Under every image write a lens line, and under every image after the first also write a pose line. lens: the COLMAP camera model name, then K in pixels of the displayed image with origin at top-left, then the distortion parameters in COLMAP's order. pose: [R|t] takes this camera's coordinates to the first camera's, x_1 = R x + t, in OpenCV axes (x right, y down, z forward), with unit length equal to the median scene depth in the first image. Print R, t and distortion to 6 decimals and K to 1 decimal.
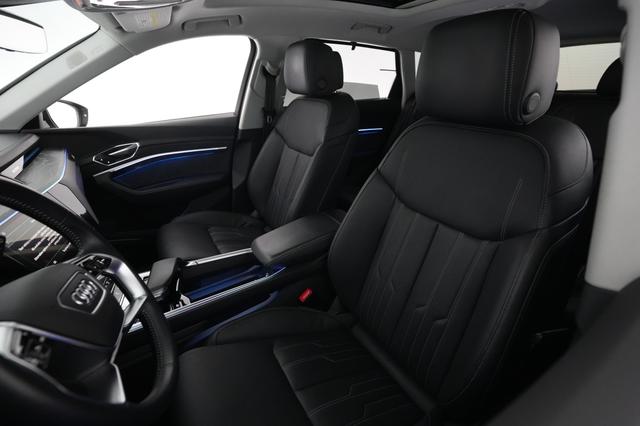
lens RADIAL K [[307.9, 0, 320.0], [0, 307.9, 213.0], [0, 0, 1]] dist [-0.001579, 0.000852]
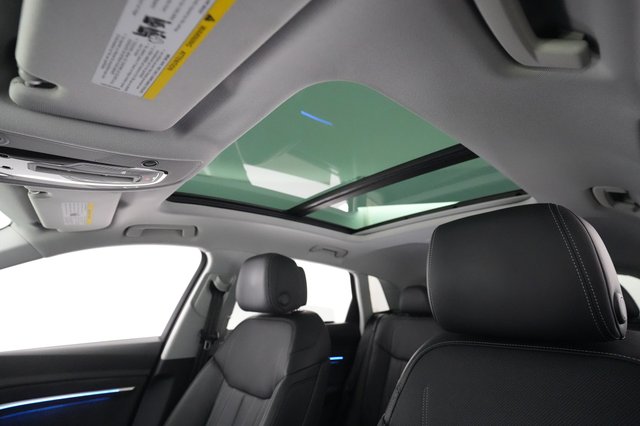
lens RADIAL K [[307.9, 0, 320.0], [0, 307.9, 213.0], [0, 0, 1]] dist [-0.001579, 0.000852]
pose [[0.980808, 0.075548, 0.179746, -0.056132], [0.061118, 0.756291, -0.651374, -0.041193], [-0.185150, 0.649859, 0.737159, 0.186809]]
